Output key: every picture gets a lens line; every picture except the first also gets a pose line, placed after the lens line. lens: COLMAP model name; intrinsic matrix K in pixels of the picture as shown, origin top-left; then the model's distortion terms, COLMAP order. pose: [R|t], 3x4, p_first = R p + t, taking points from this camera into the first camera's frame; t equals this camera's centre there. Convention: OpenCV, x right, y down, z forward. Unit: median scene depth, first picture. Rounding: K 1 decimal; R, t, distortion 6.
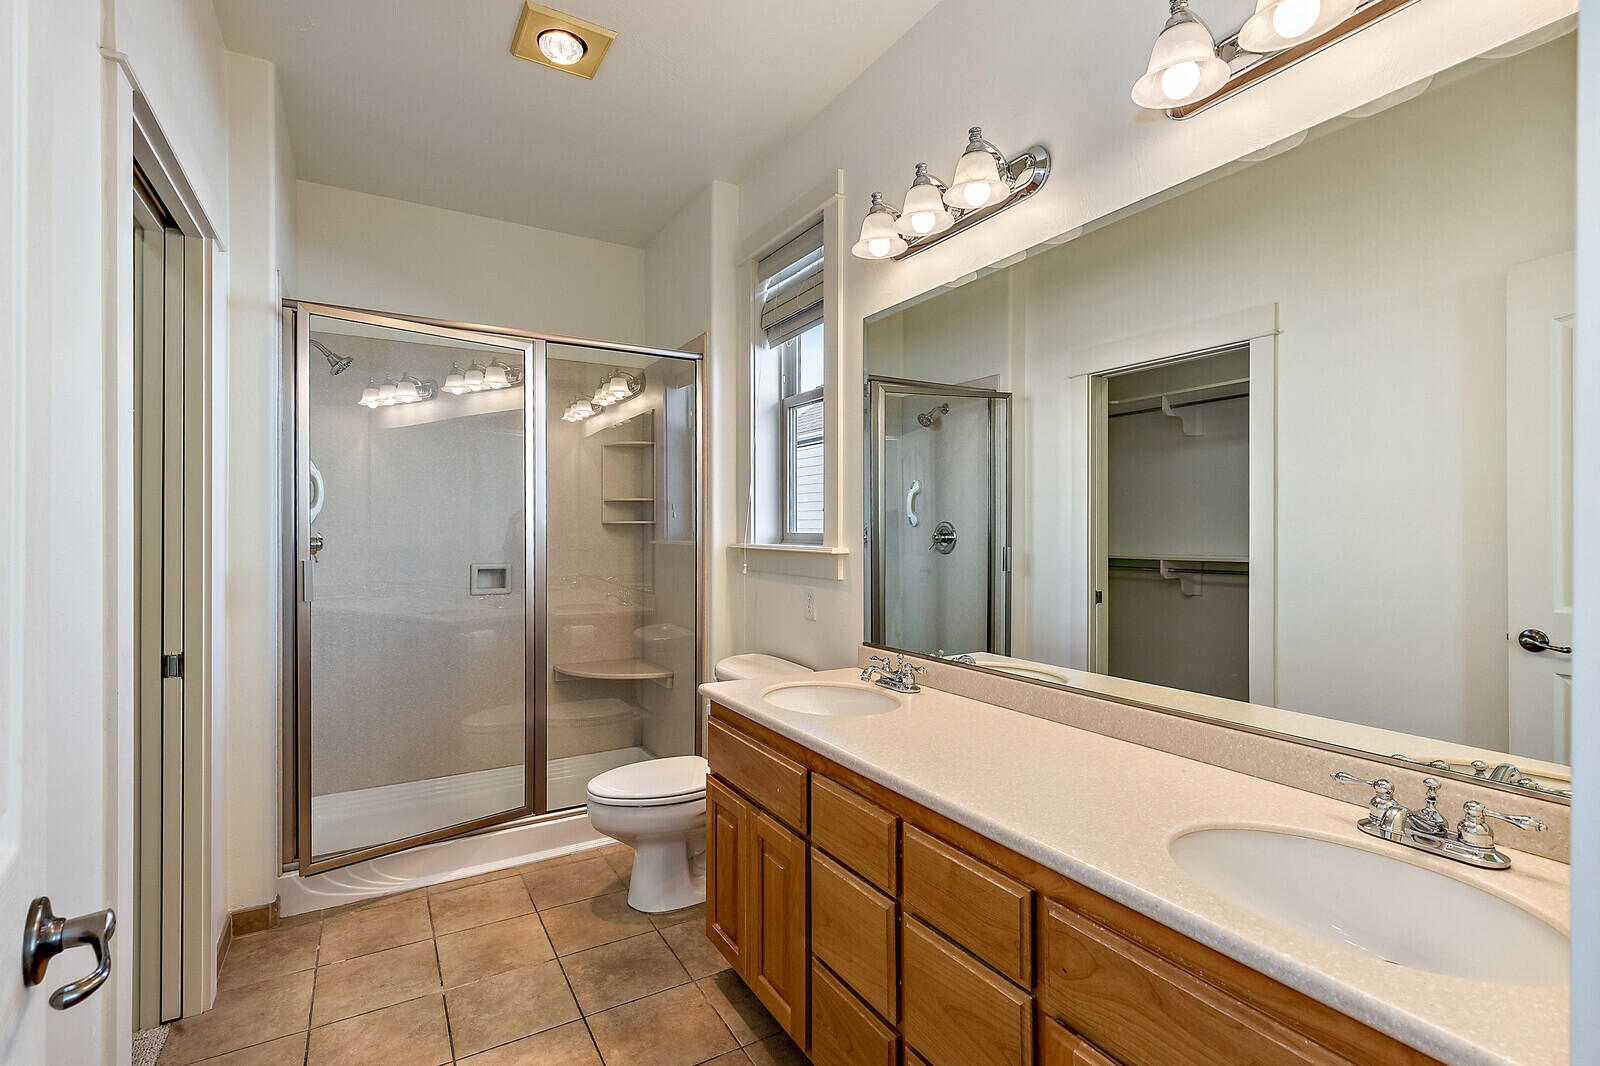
lens RADIAL K [[719.3, 0, 795.6], [0, 719.3, 529.9], [0, 0, 1]] dist [0.001430, -0.000046]
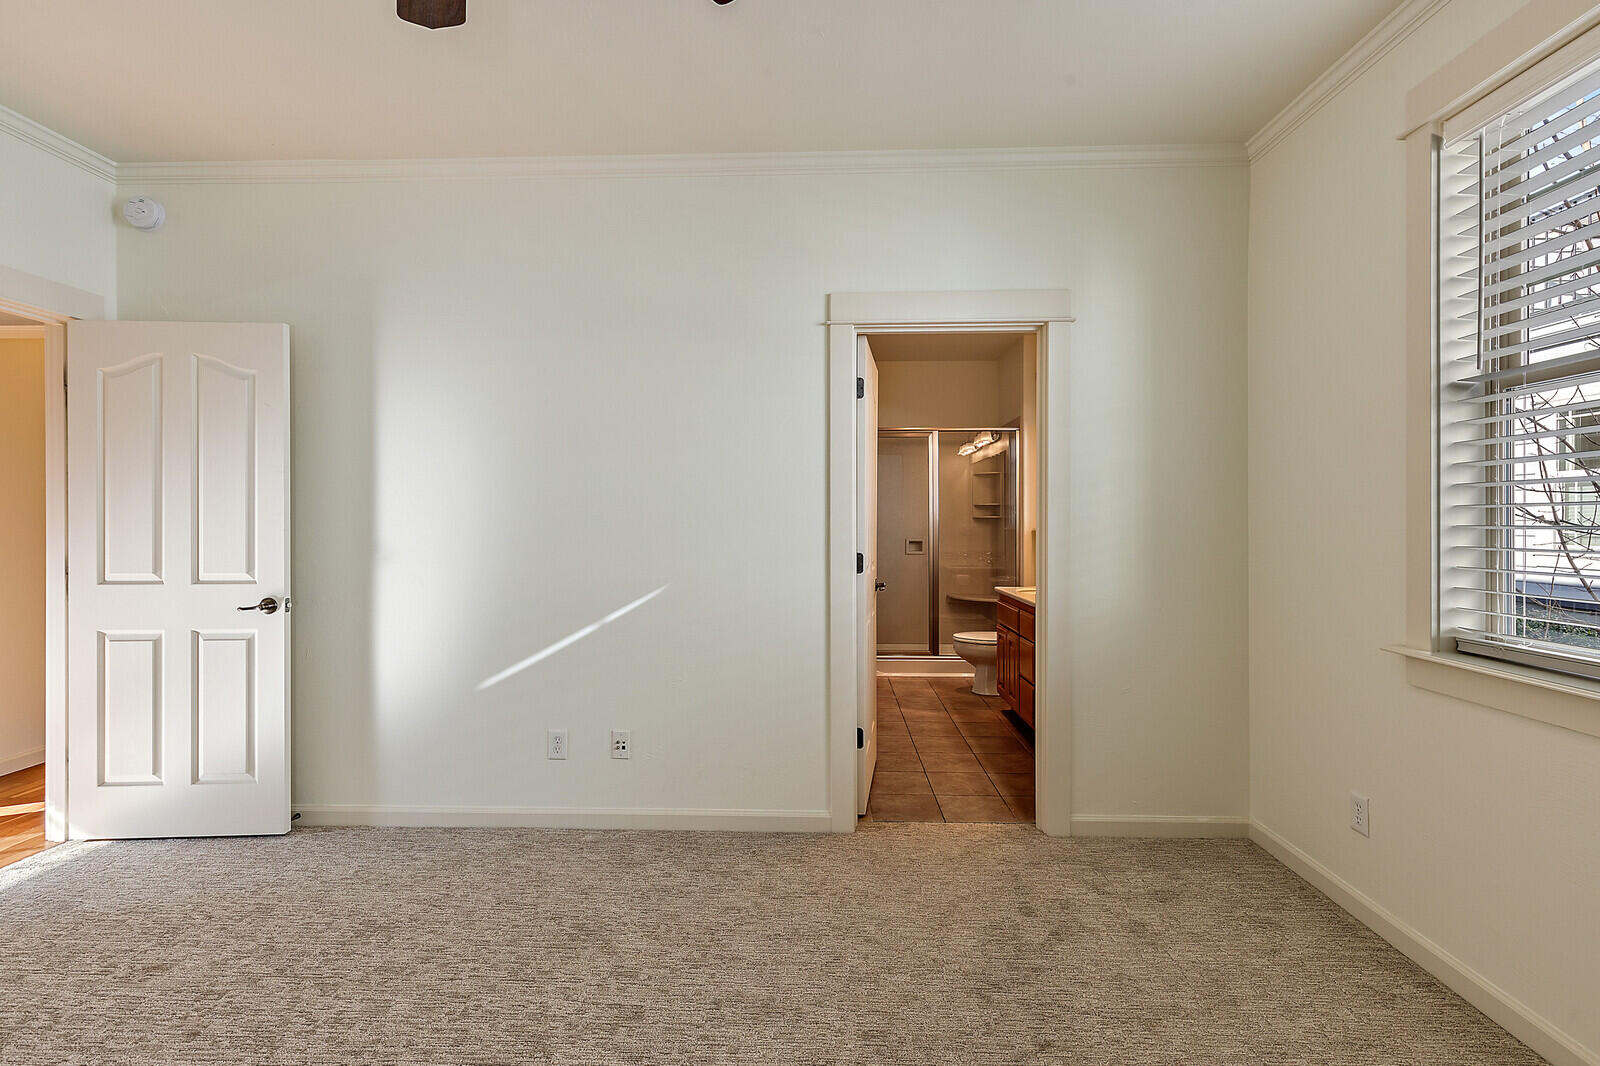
lens RADIAL K [[719.3, 0, 795.6], [0, 719.3, 529.9], [0, 0, 1]] dist [0.001430, -0.000046]
pose [[0.837704, 0.000757, -0.546124, 0.334393], [0.001546, 0.999992, 0.003759, 0.013269], [0.546122, -0.003993, 0.837696, -0.731811]]
